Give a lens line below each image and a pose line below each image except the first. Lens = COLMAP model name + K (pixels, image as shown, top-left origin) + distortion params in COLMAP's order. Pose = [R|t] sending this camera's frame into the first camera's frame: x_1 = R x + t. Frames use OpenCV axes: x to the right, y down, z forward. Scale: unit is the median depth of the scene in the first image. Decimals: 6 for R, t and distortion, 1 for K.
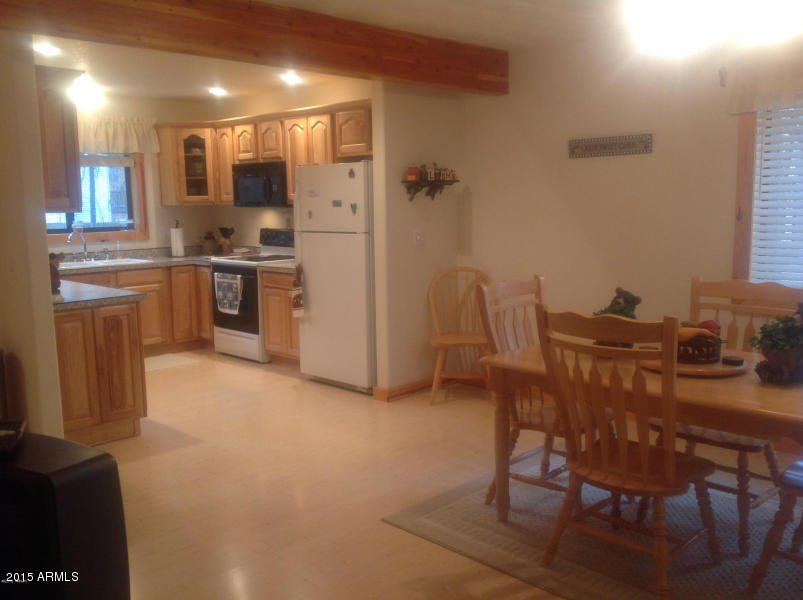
lens RADIAL K [[764.7, 0, 401.5], [0, 764.7, 300.0], [0, 0, 1]] dist [0.149876, -0.257723]
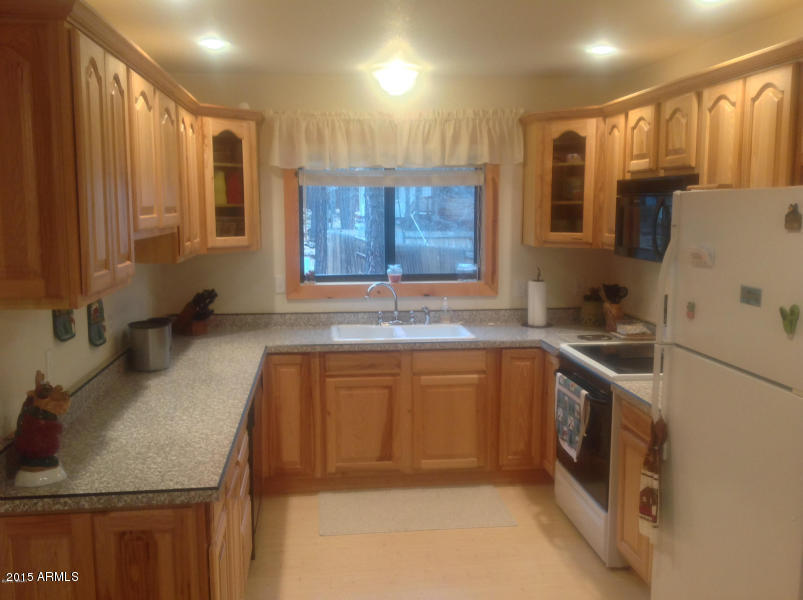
lens RADIAL K [[764.7, 0, 401.5], [0, 764.7, 300.0], [0, 0, 1]] dist [0.149876, -0.257723]
pose [[0.779254, 0.097044, -0.619149, 0.013219], [-0.097020, 0.994708, 0.033800, -0.092915], [0.619152, 0.033731, 0.784546, 0.466171]]
